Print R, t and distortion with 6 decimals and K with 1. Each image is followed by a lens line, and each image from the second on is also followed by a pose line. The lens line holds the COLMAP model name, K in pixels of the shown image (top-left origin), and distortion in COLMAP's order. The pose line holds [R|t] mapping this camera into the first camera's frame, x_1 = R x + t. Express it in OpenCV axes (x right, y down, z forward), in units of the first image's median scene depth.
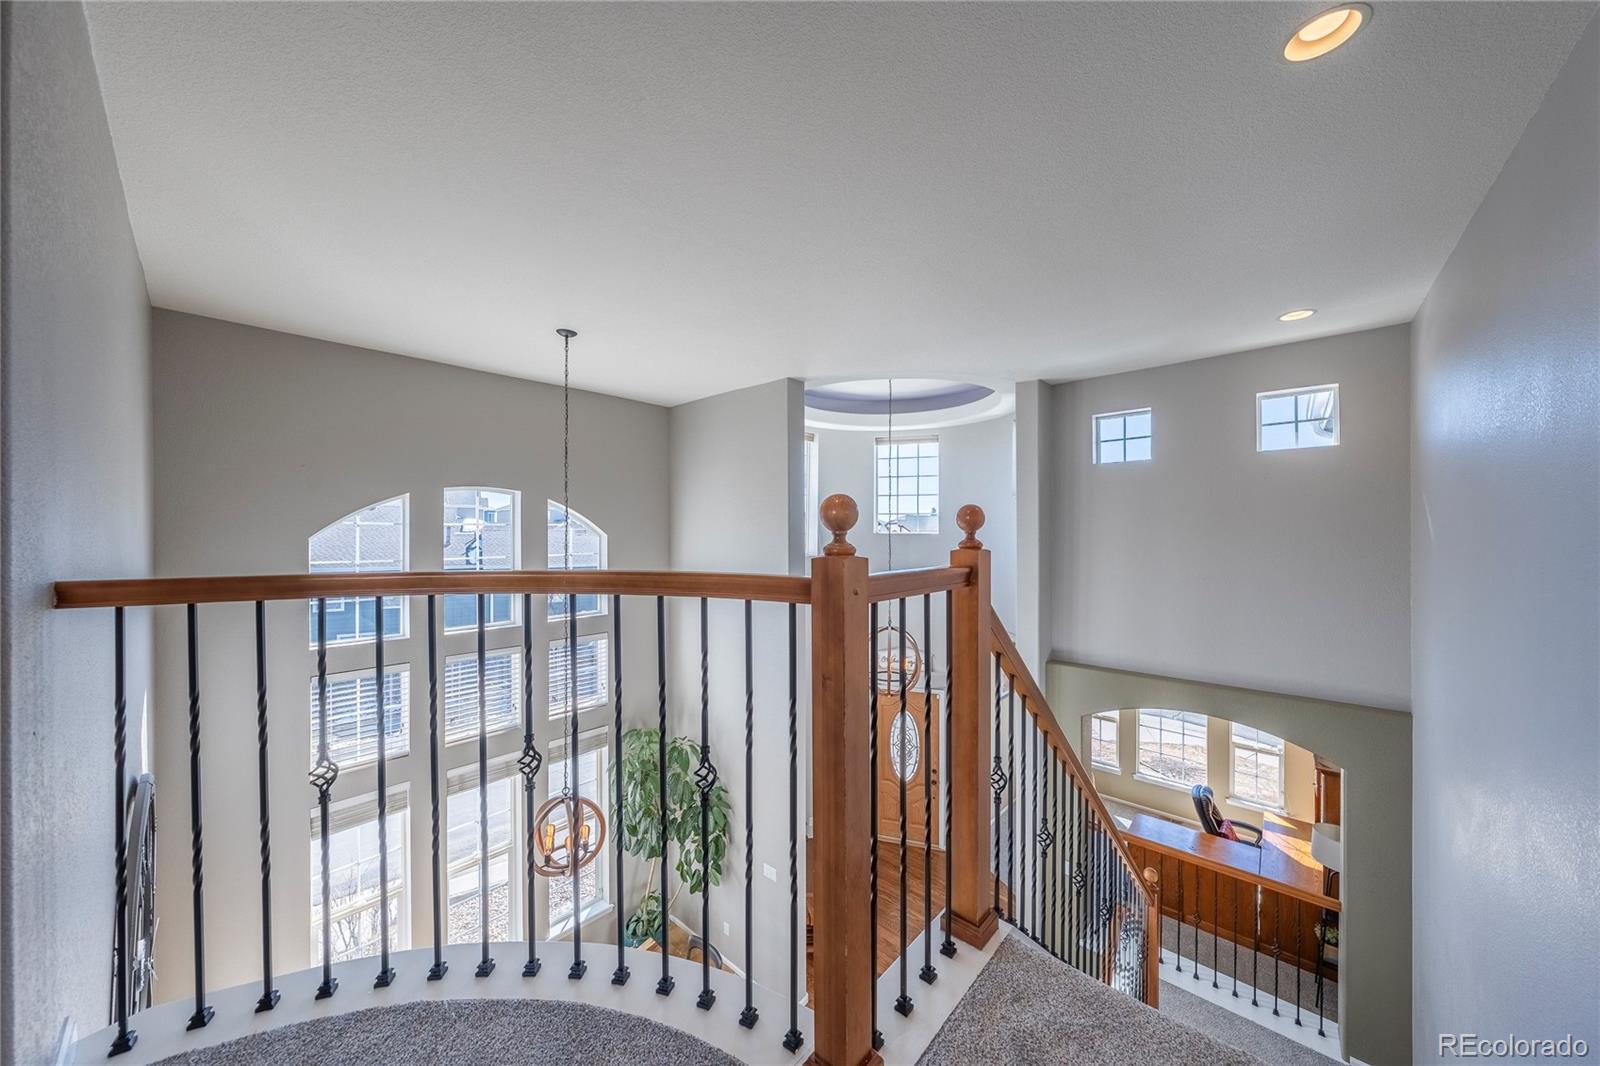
lens RADIAL K [[550.1, 0, 792.8], [0, 550.1, 529.6], [0, 0, 1]] dist [-0.003894, 0.000165]
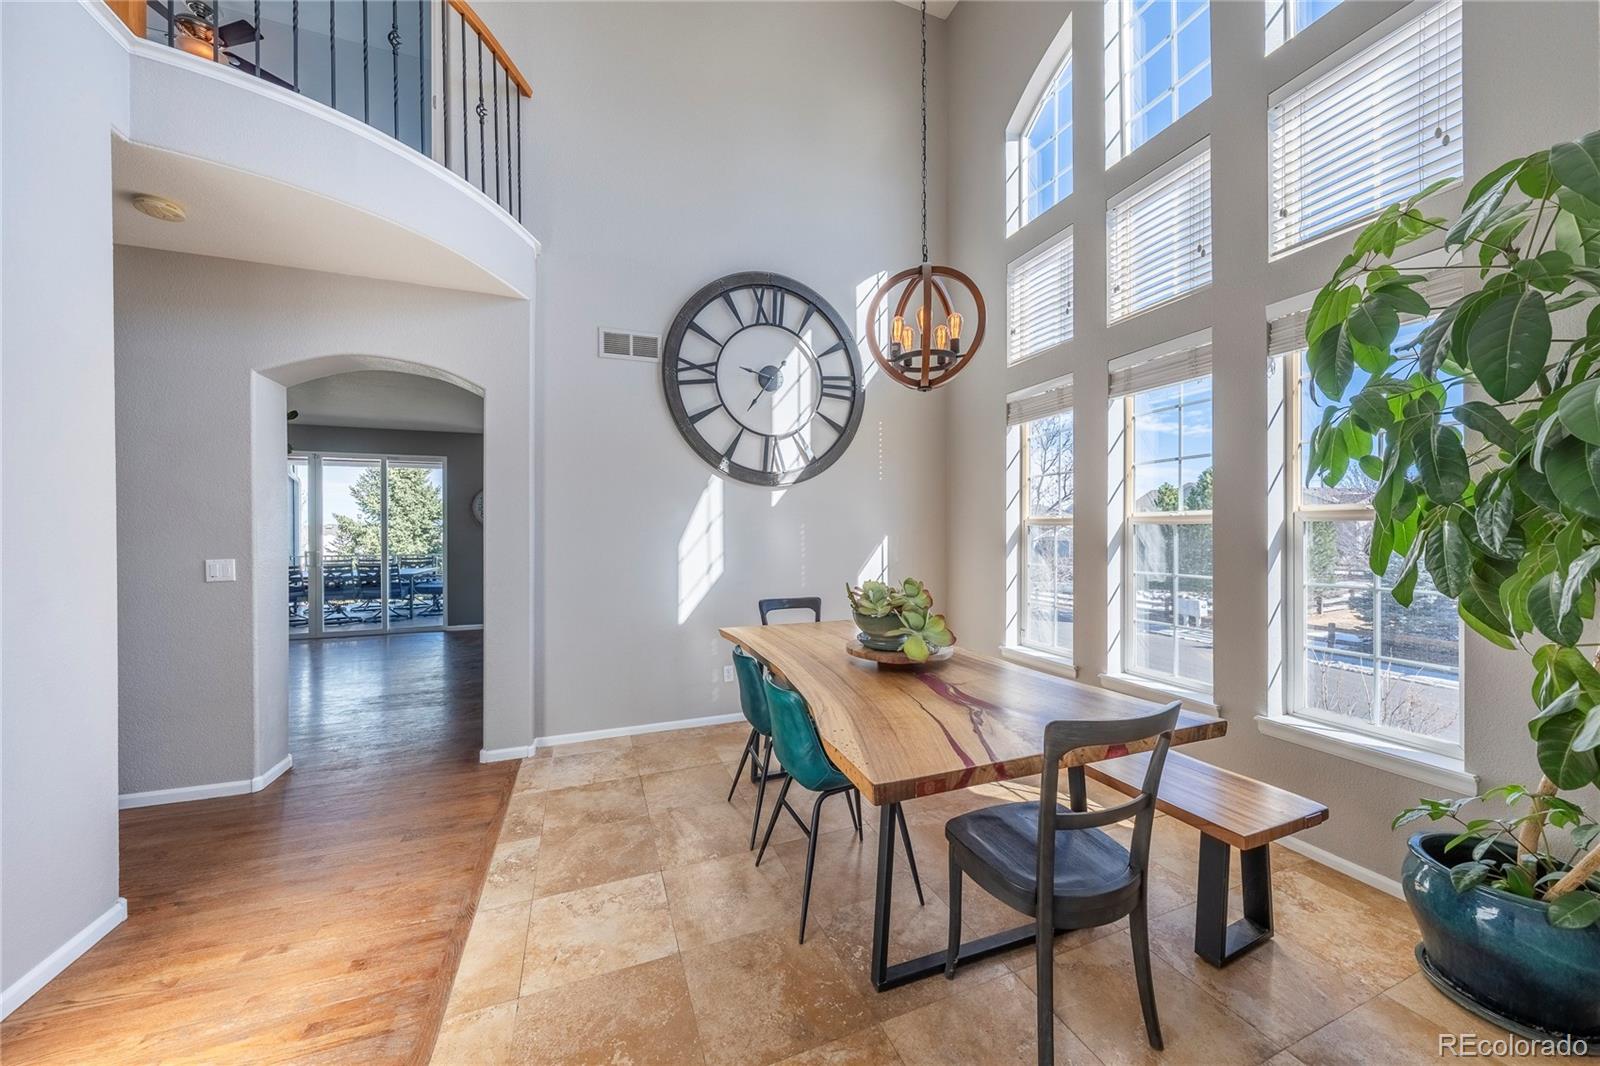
lens RADIAL K [[555.1, 0, 802.0], [0, 555.1, 534.8], [0, 0, 1]] dist [-0.000757, -0.000273]
pose [[-0.449961, 0.007547, -0.893016, 0.153577], [0.003031, 0.999971, 0.006924, 0.537662], [0.893043, 0.000409, -0.449971, 0.793700]]
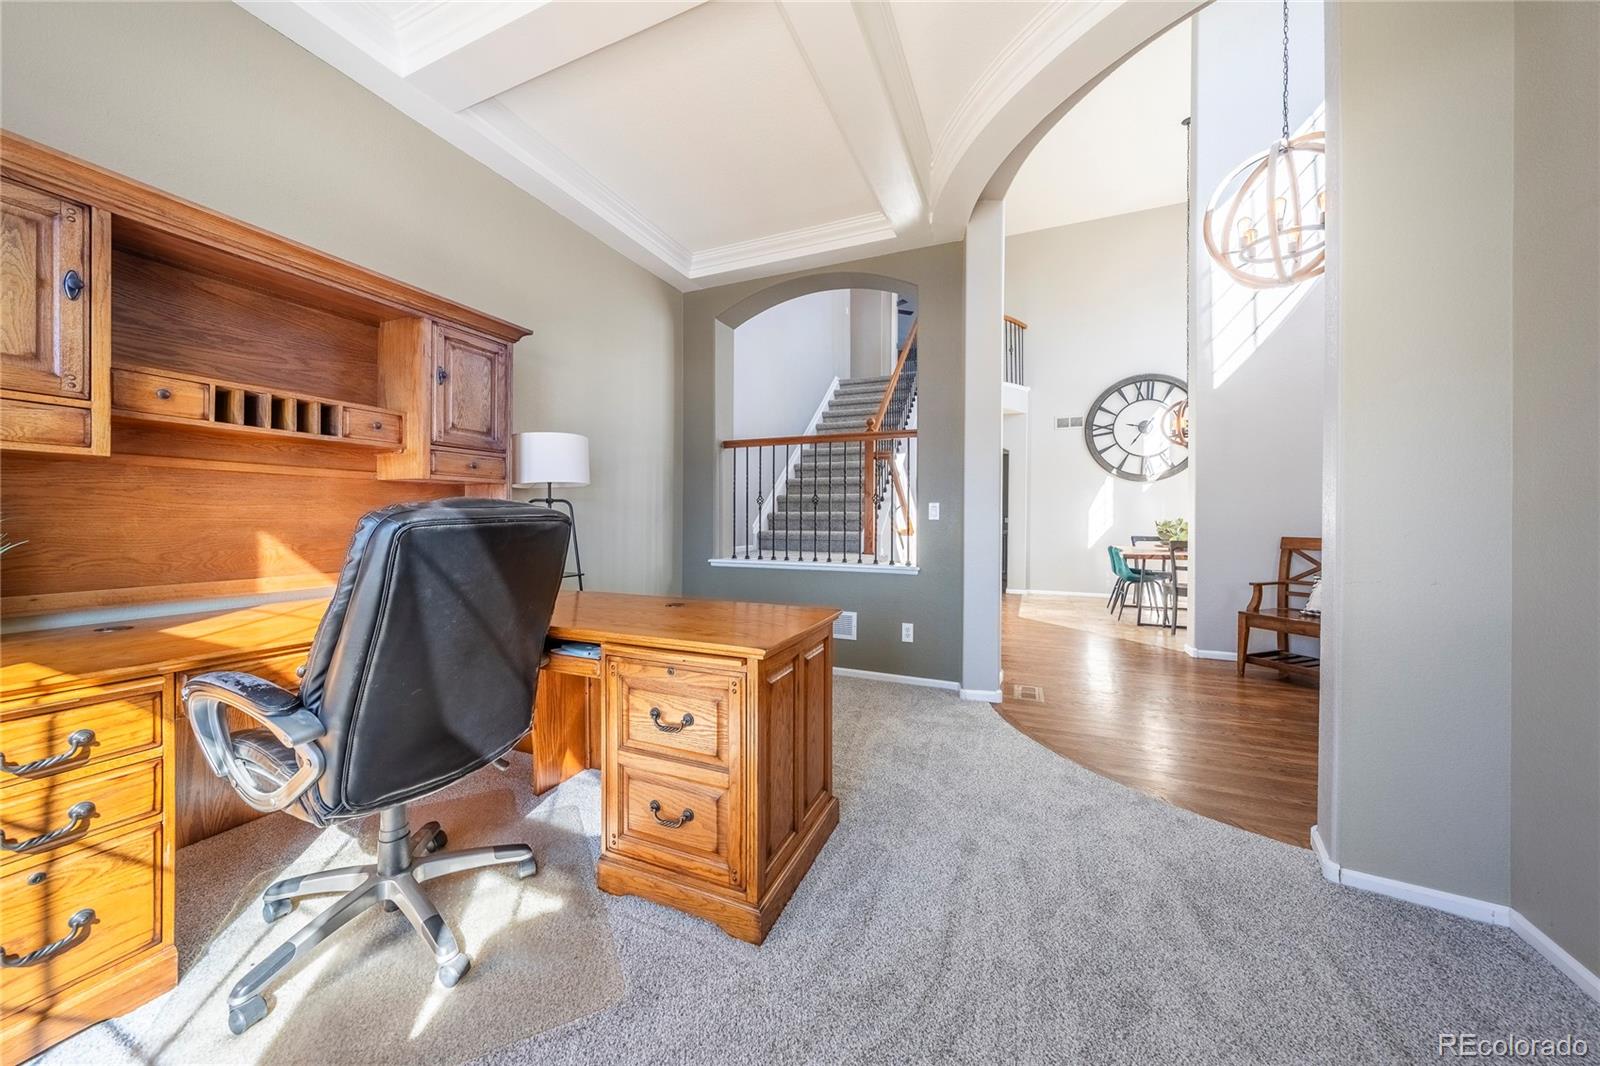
lens RADIAL K [[550.1, 0, 796.8], [0, 550.1, 523.8], [0, 0, 1]] dist [-0.003894, 0.000165]
pose [[-0.945193, -0.001251, -0.326510, 0.860873], [-0.002731, 0.999988, 0.004074, 0.585961], [0.326501, 0.004743, -0.945185, 1.504573]]
